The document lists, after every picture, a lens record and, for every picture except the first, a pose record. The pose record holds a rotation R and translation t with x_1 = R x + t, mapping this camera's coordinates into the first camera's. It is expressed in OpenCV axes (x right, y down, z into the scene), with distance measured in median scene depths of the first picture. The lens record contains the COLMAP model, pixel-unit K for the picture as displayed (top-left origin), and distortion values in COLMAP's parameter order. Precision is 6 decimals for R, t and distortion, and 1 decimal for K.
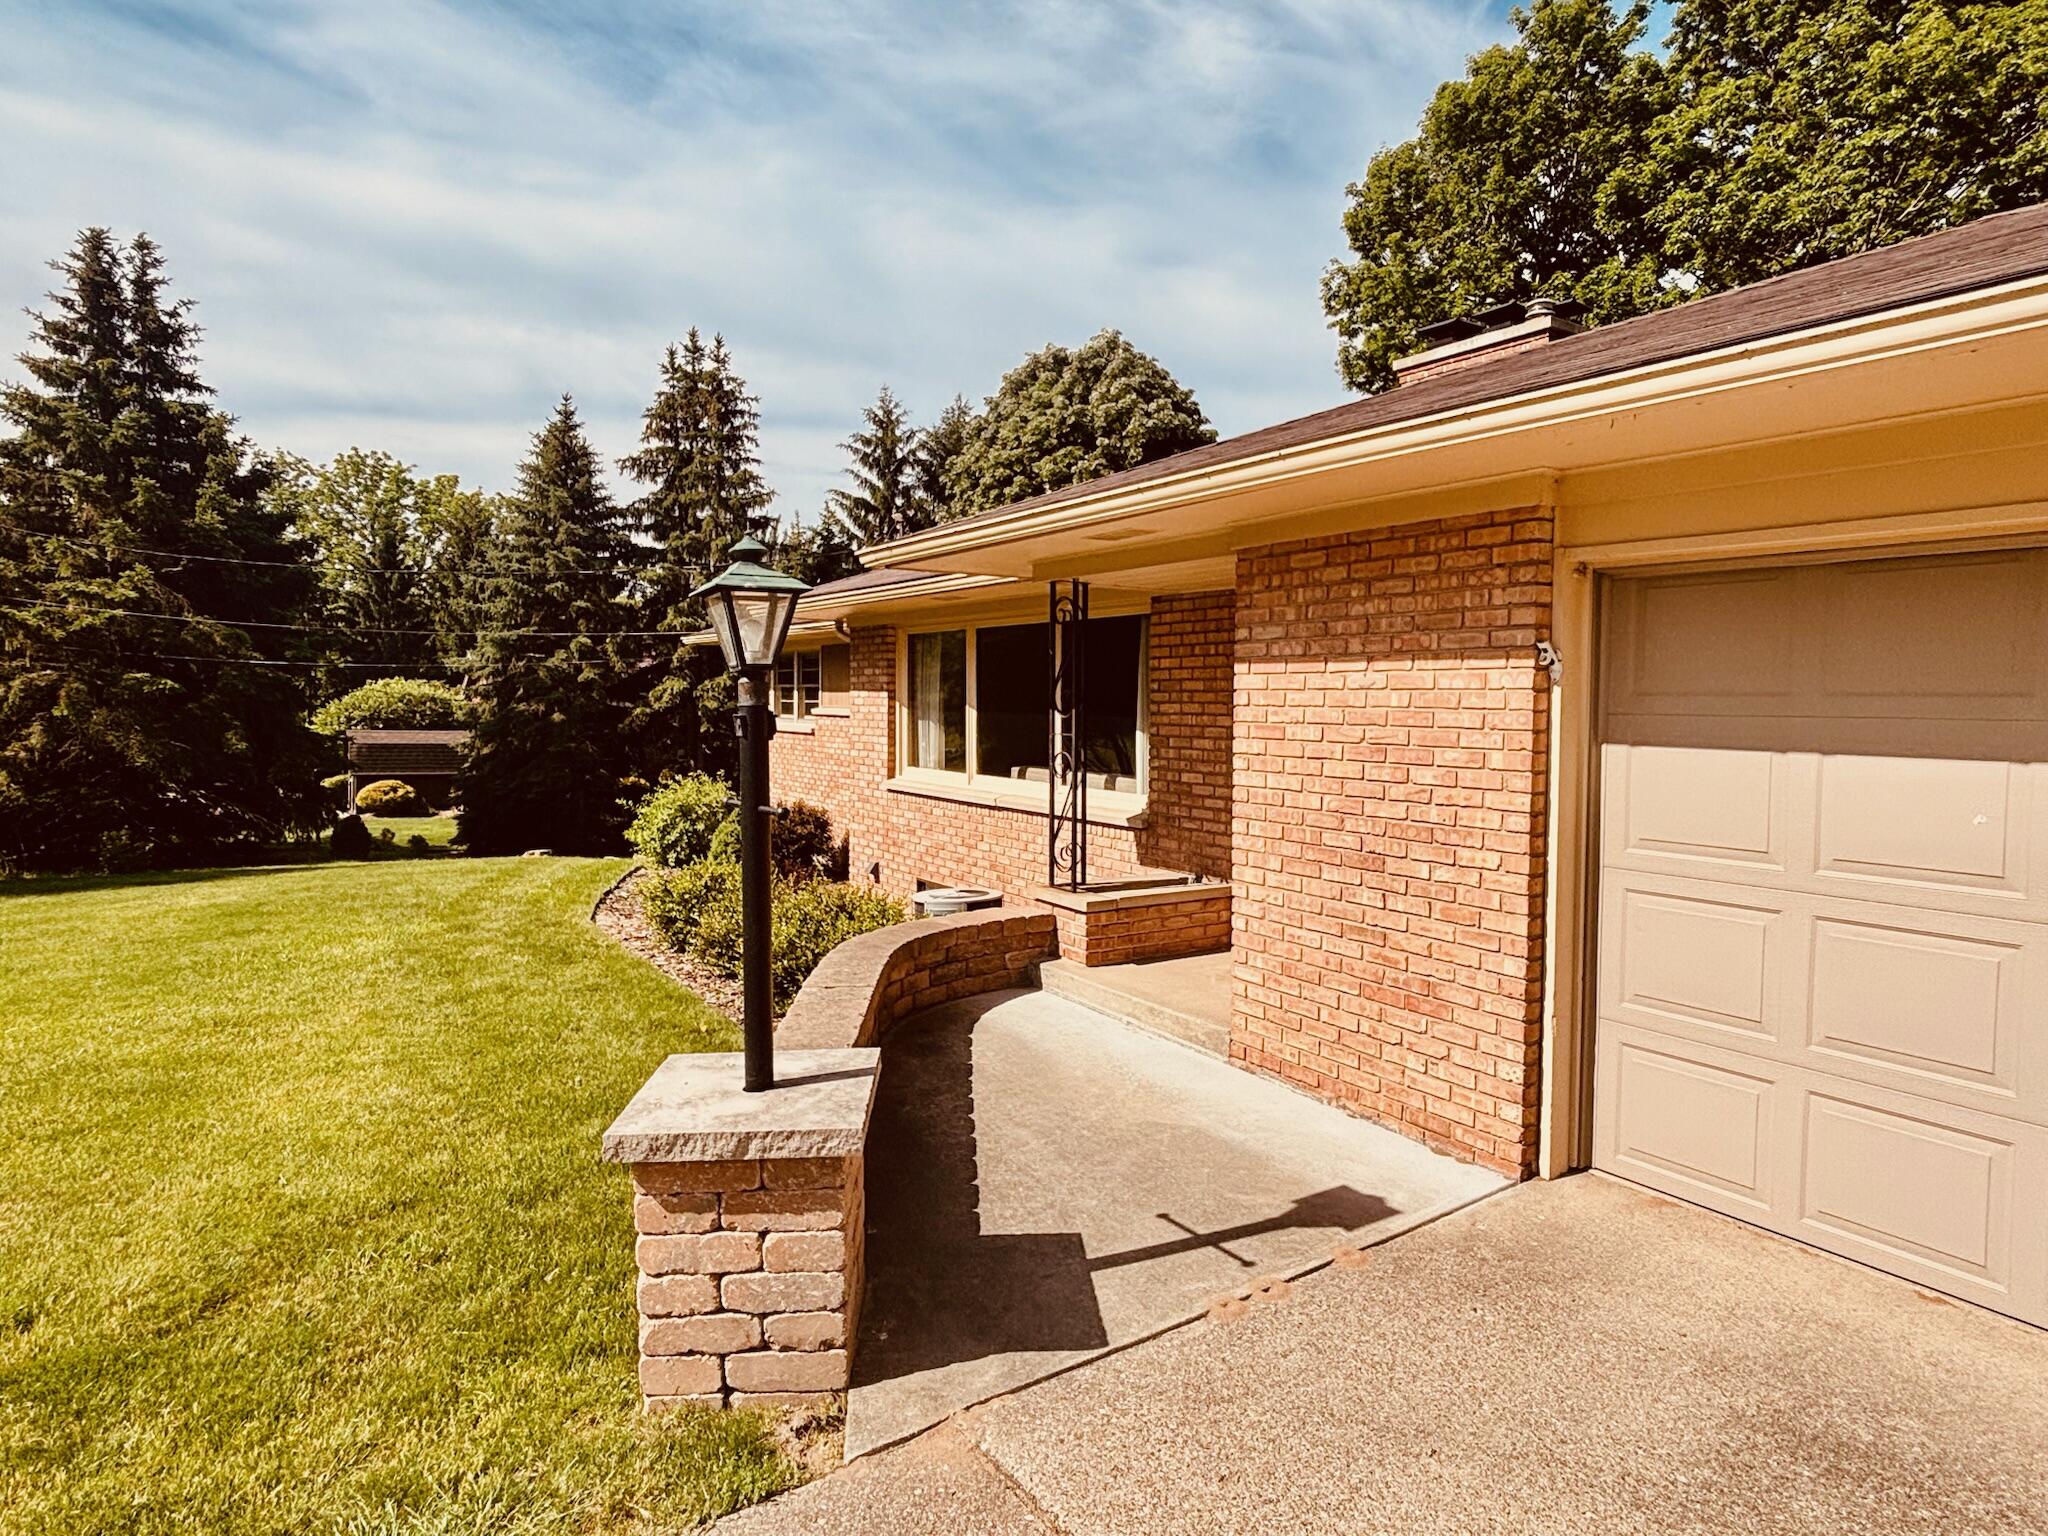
lens RADIAL K [[1166.3, 0, 1029.1], [0, 1166.3, 770.8], [0, 0, 1]] dist [0.001775, -0.012328]
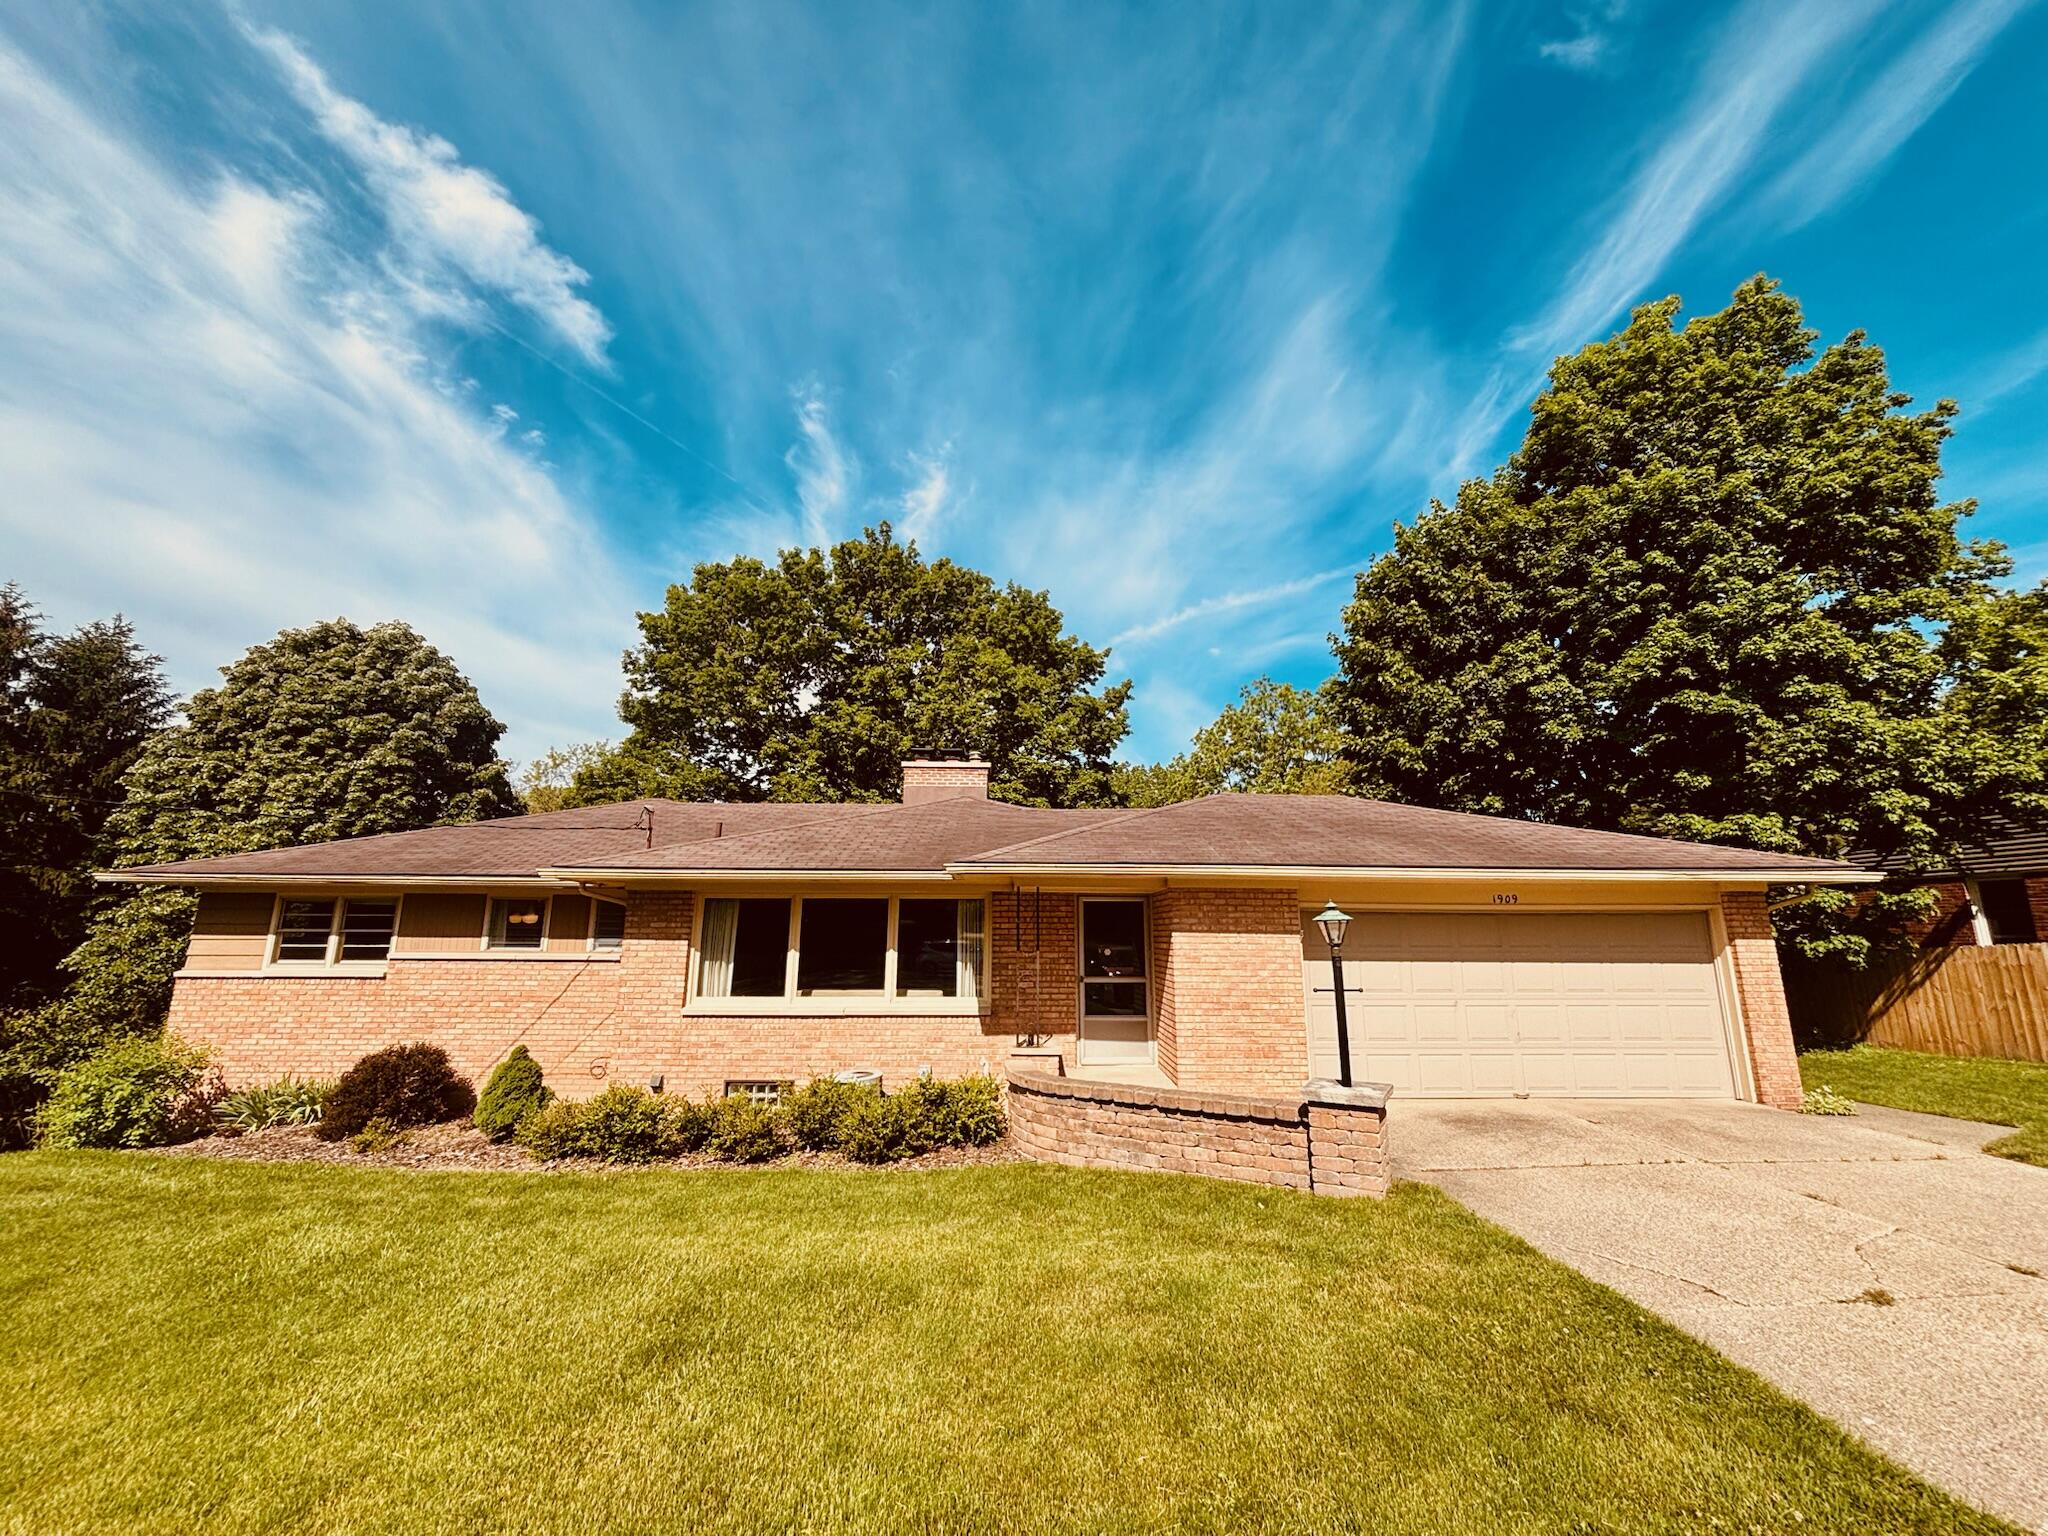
lens RADIAL K [[816.1, 0, 1029.1], [0, 816.1, 761.9], [0, 0, 1]] dist [-0.000352, -0.001776]
pose [[0.527244, 0.169399, 0.832657, -0.273478], [0.052819, 0.971498, -0.231090, -0.010533], [-0.848071, 0.165821, 0.503268, 0.054496]]
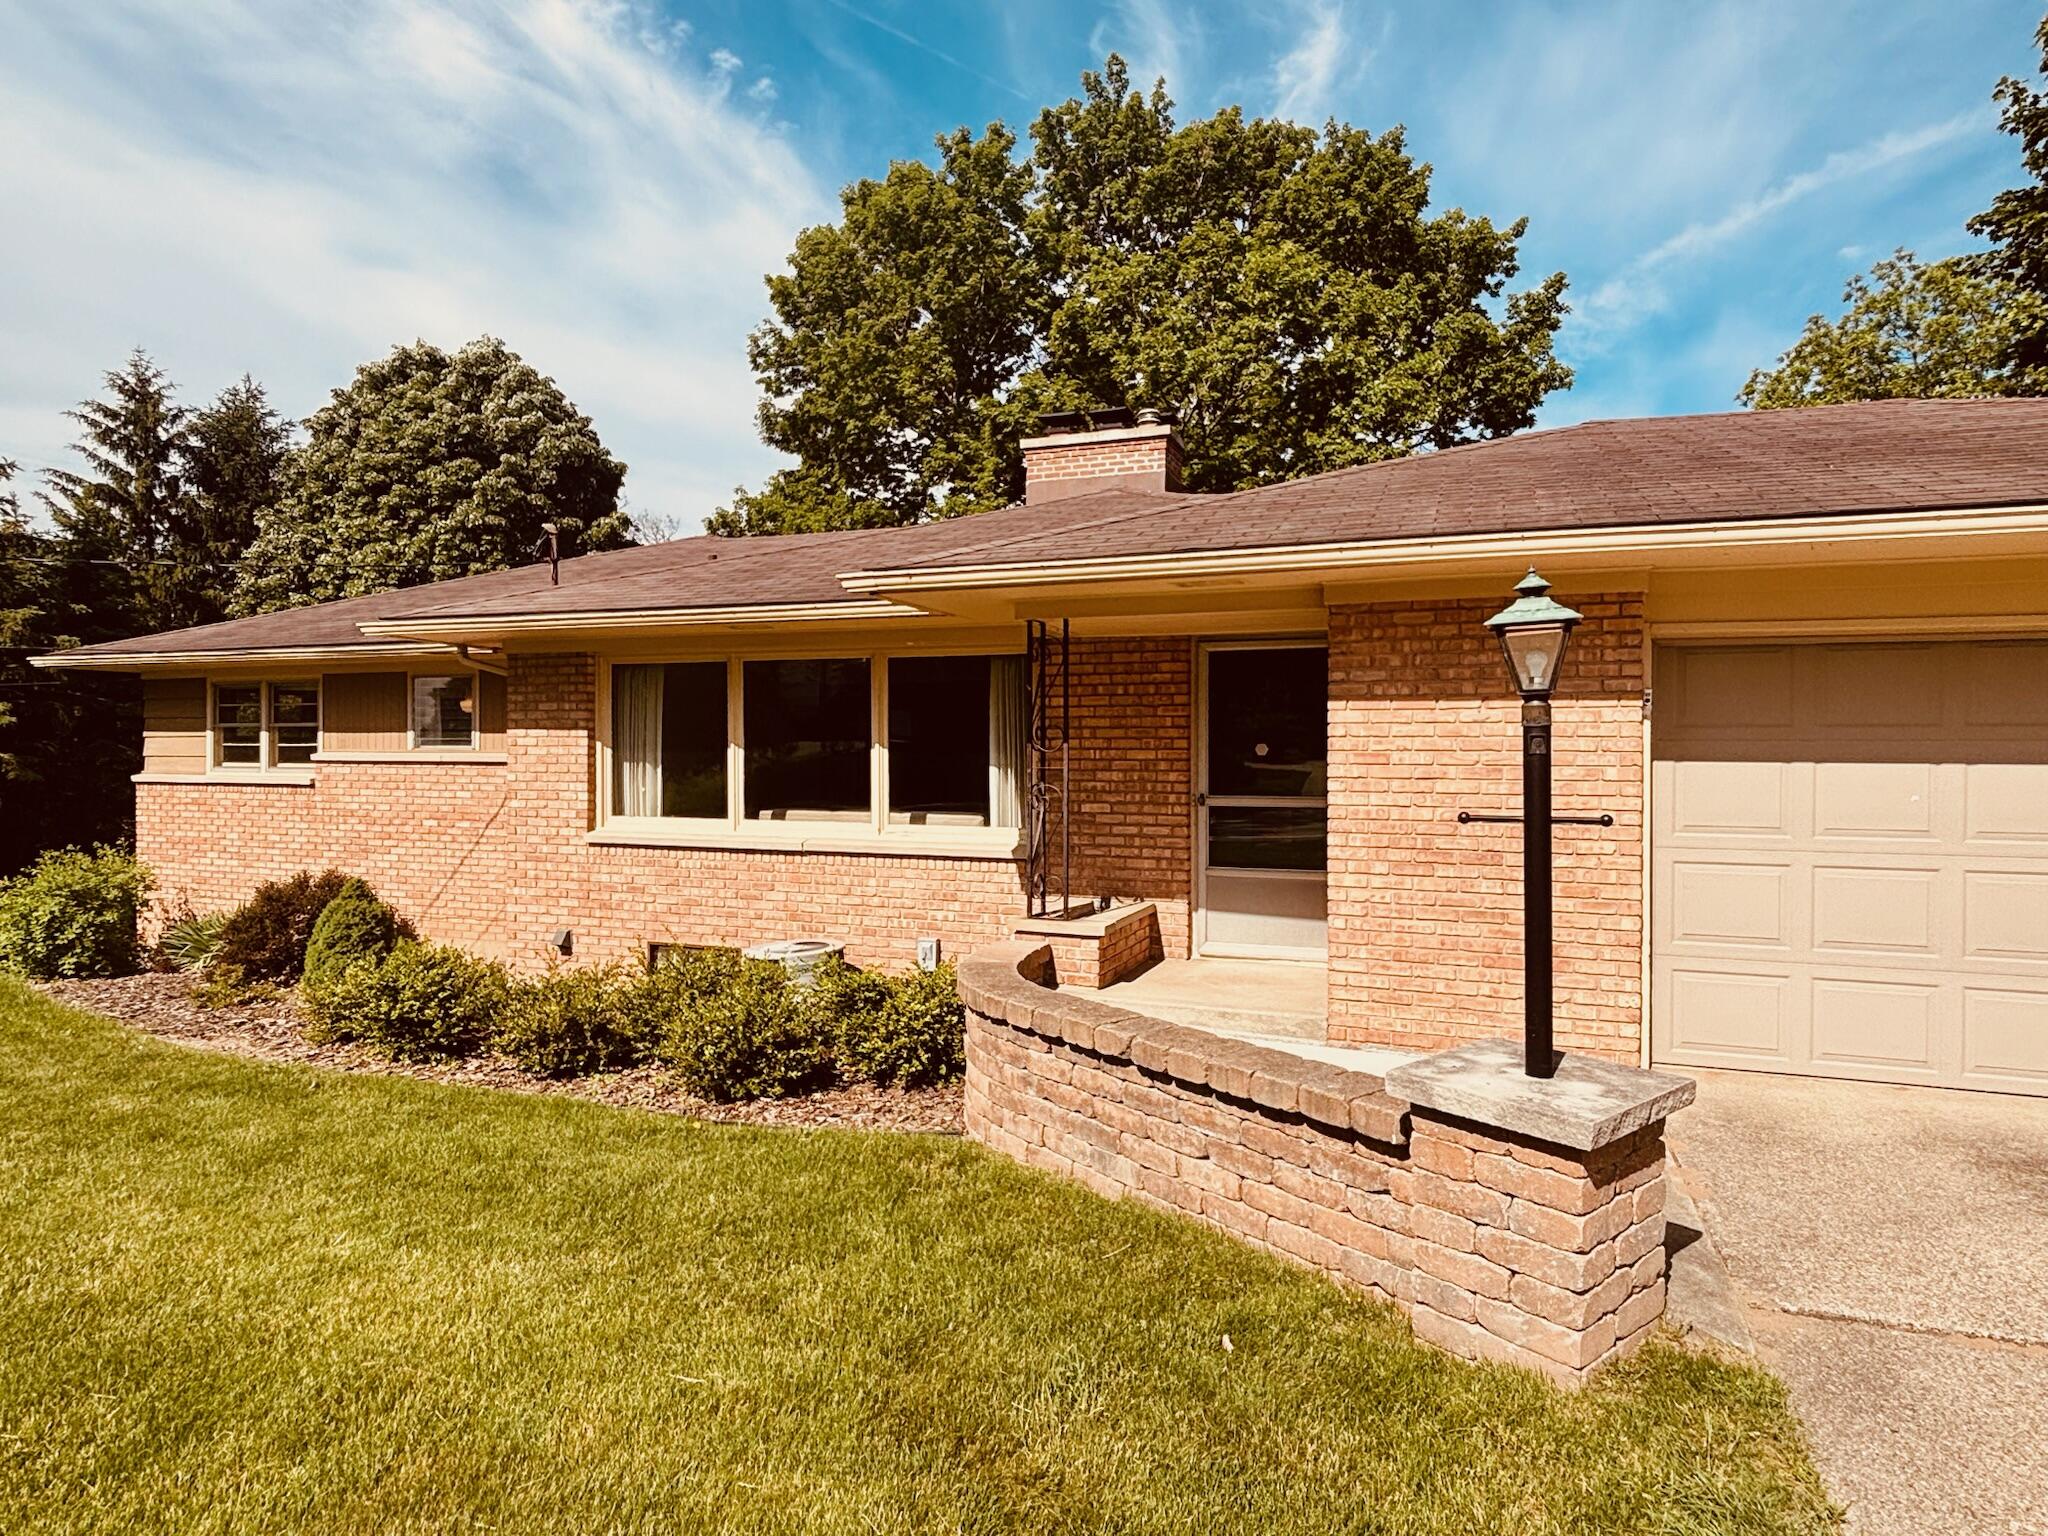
lens RADIAL K [[1166.3, 0, 1023.0], [0, 1166.3, 759.4], [0, 0, 1]] dist [0.001775, -0.012328]
pose [[0.809714, -0.007609, 0.586776, -0.134866], [0.037154, 0.998575, -0.038320, -0.000789], [-0.585648, 0.052829, 0.808842, 0.044206]]
